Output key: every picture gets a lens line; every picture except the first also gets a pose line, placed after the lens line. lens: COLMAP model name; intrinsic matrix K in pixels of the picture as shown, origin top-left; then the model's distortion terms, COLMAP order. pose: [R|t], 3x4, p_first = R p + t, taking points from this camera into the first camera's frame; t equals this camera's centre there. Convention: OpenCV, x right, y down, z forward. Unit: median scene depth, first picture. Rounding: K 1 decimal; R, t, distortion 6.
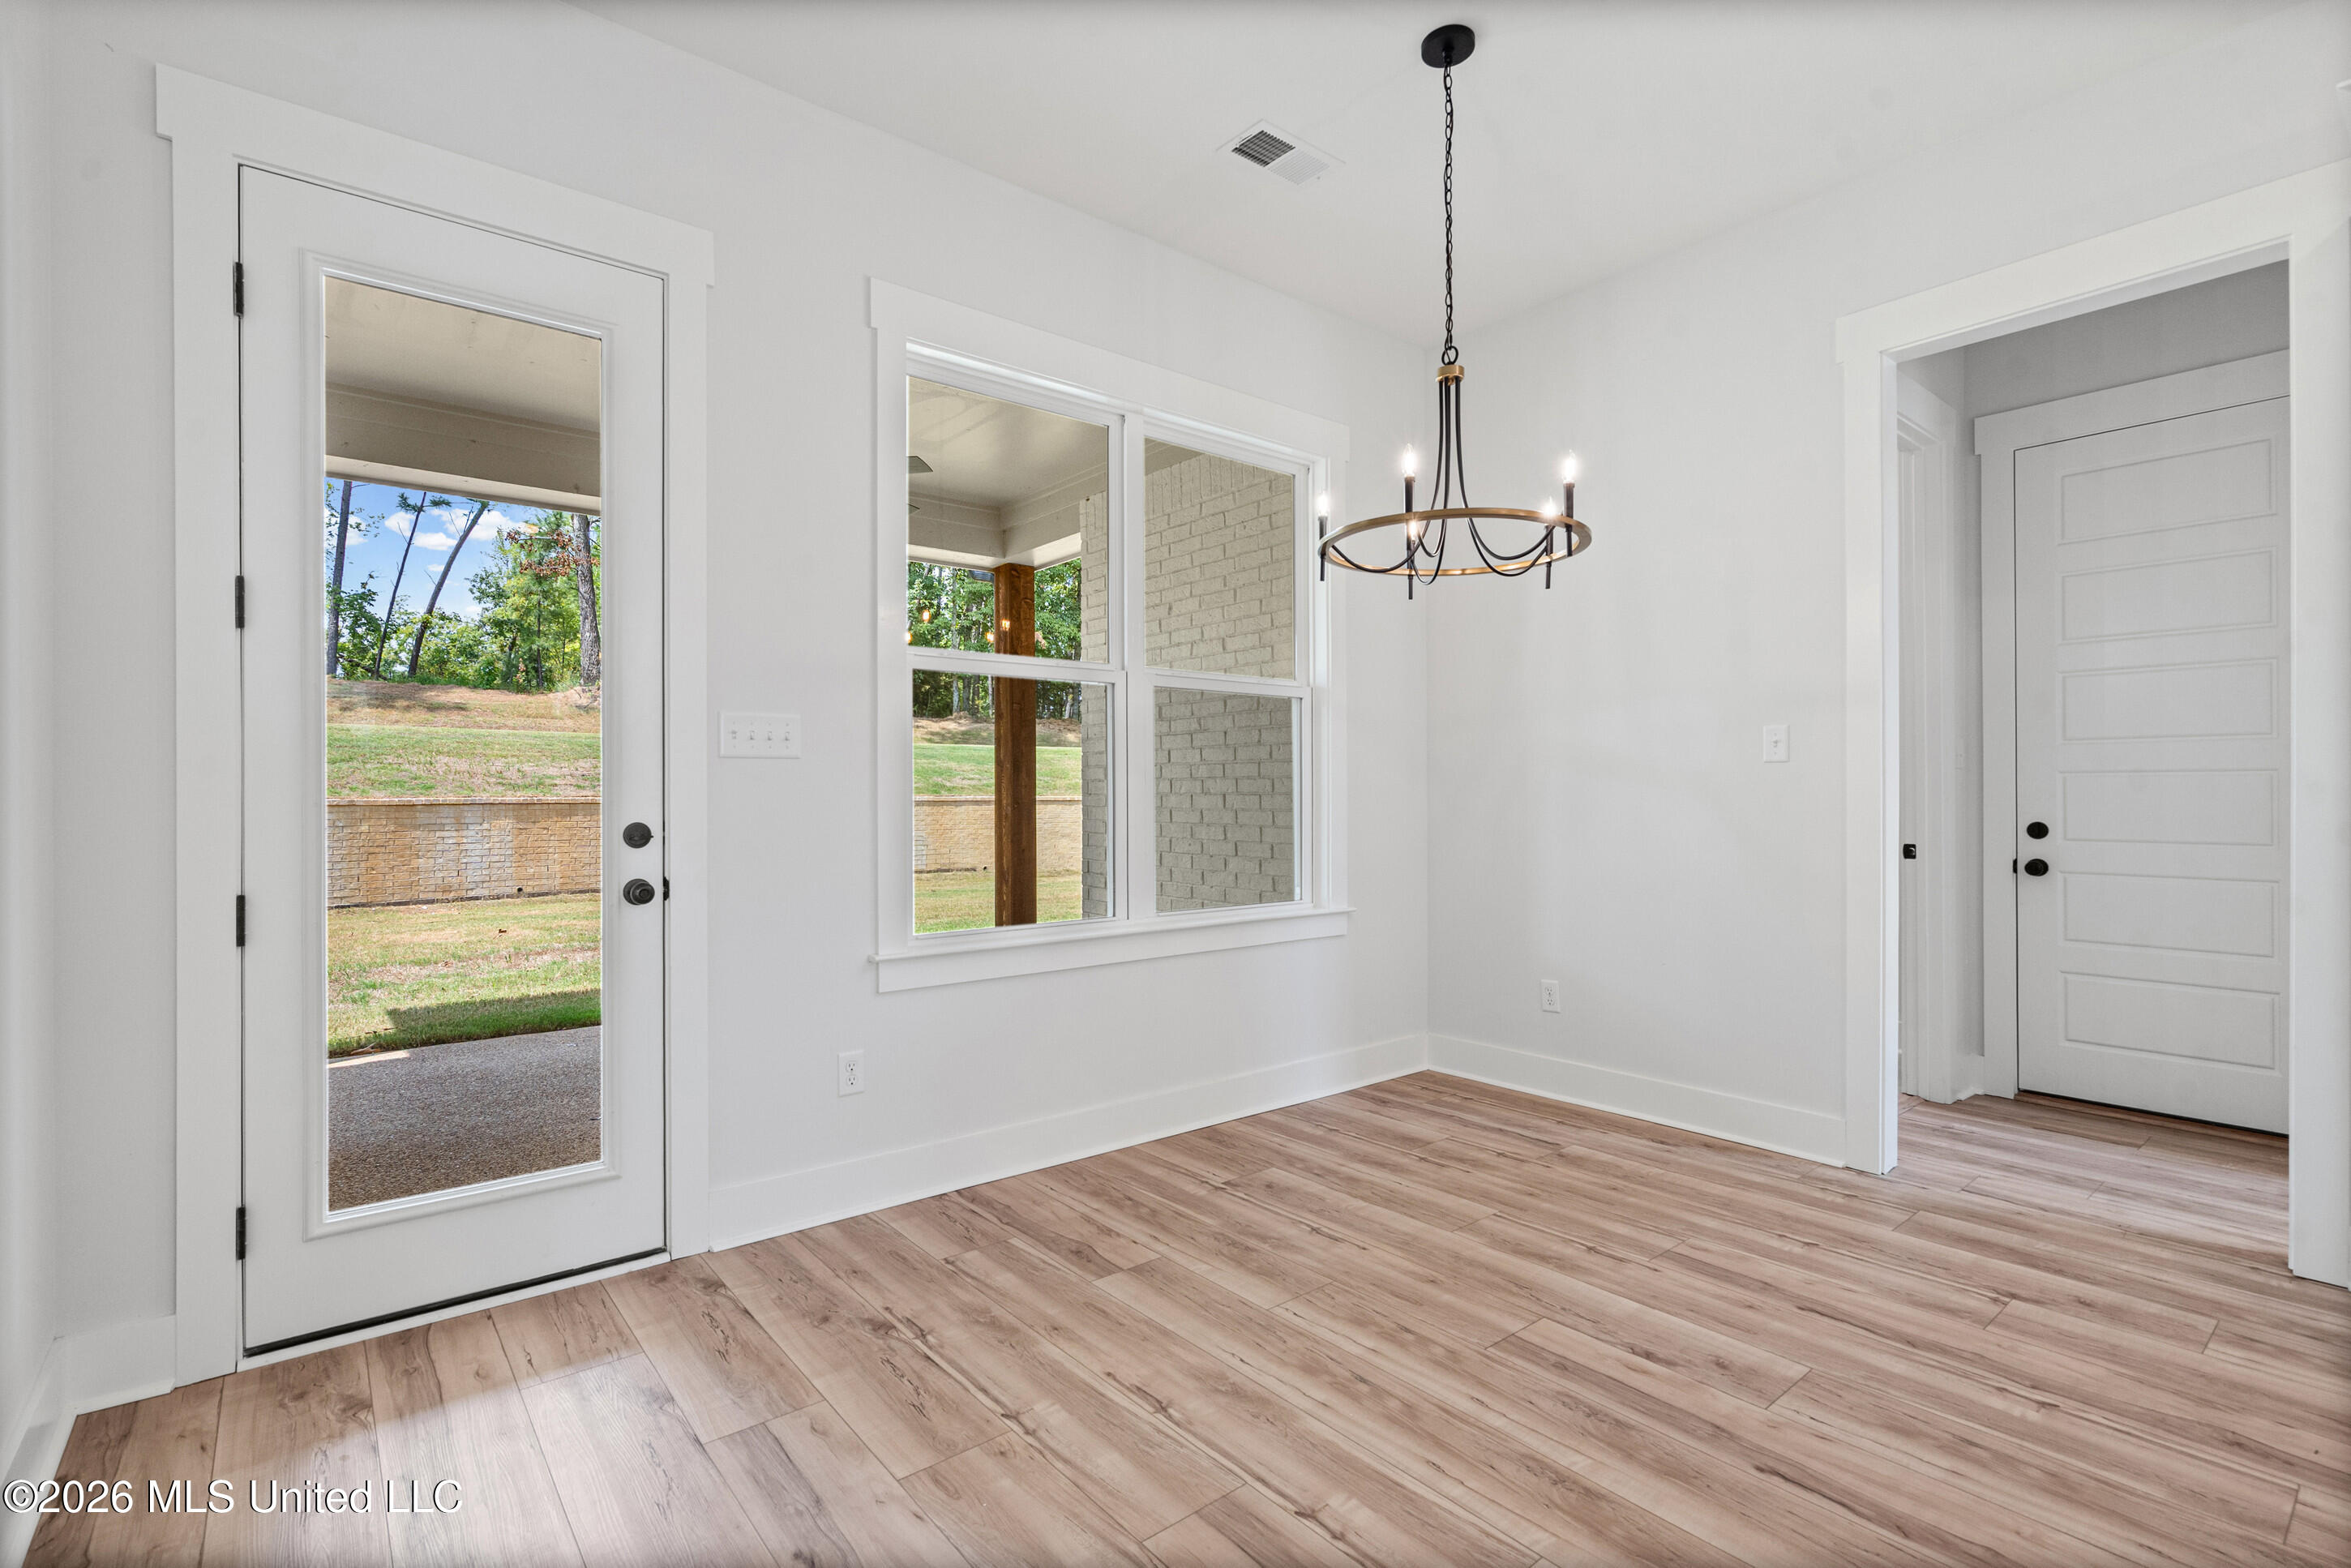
lens RADIAL K [[1071.5, 0, 1173.8], [0, 1071.5, 795.3], [0, 0, 1]] dist [-0.007493, 0.000992]
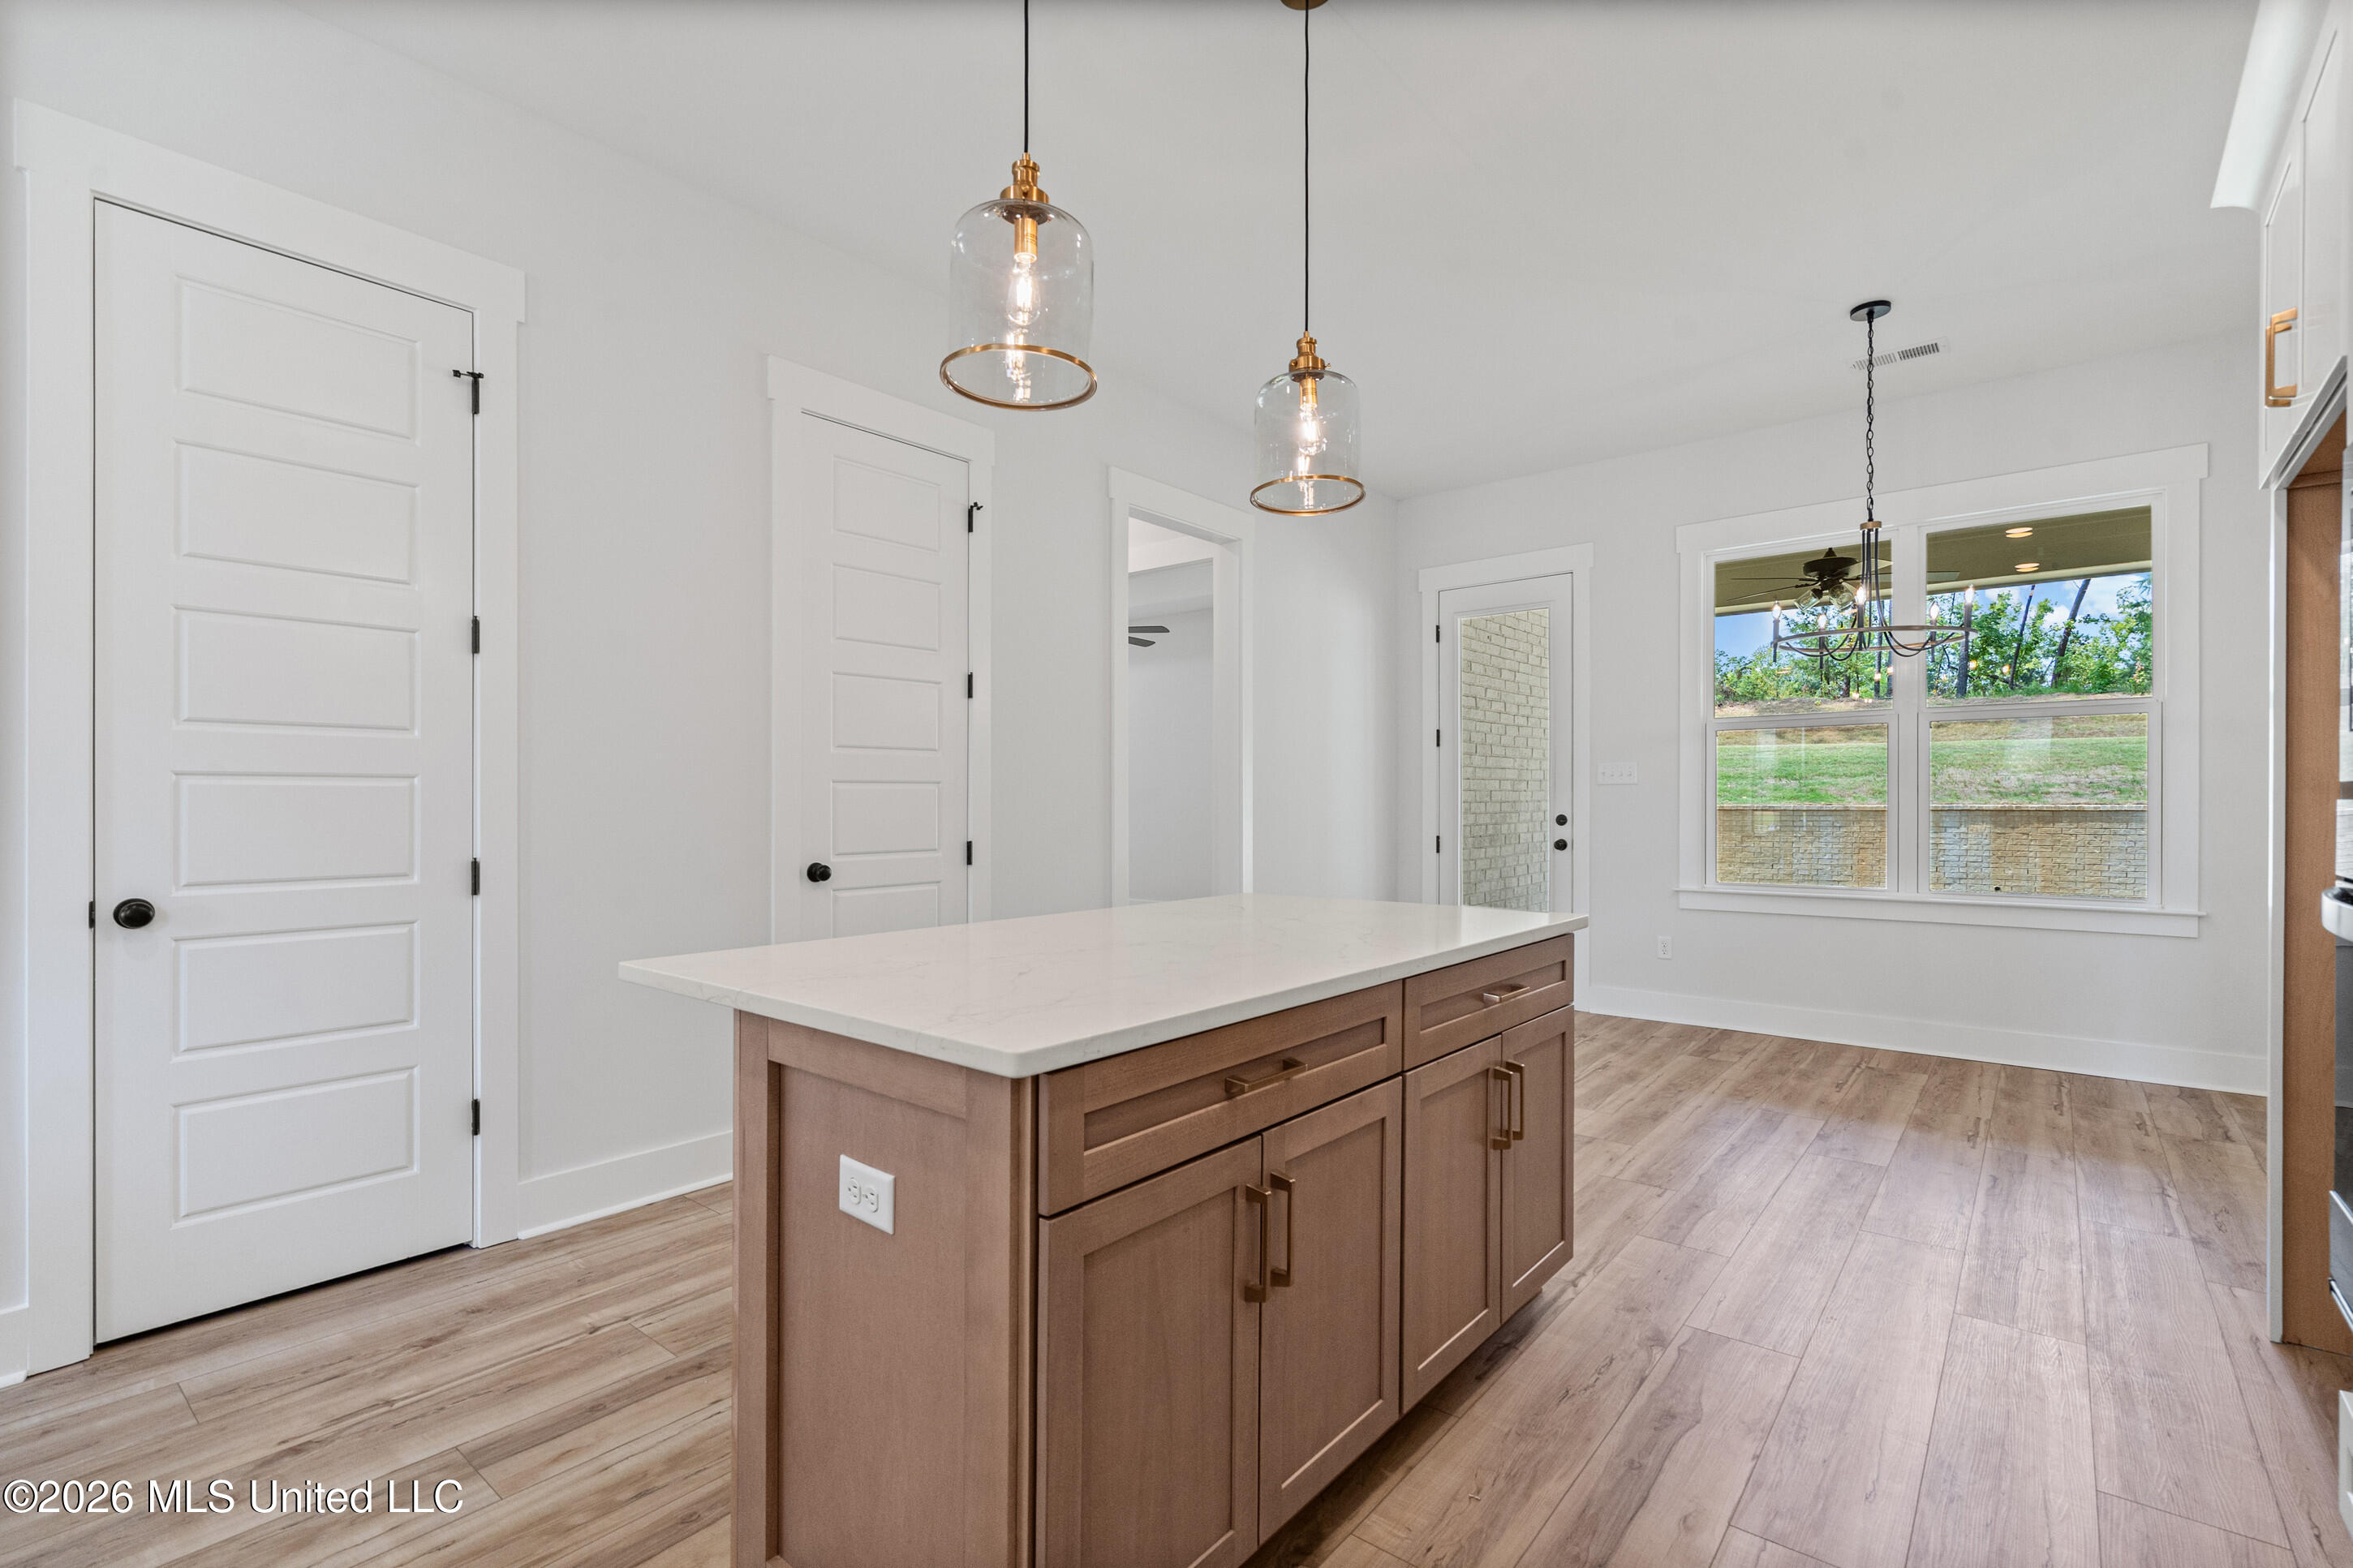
lens RADIAL K [[1072.2, 0, 1173.9], [0, 1072.2, 798.3], [0, 0, 1]] dist [-0.007493, 0.000992]
pose [[0.205356, -0.004704, -0.978676, 0.294623], [0.000518, 0.999989, -0.004698, 0.000217], [0.978687, 0.000458, 0.205357, -0.053487]]
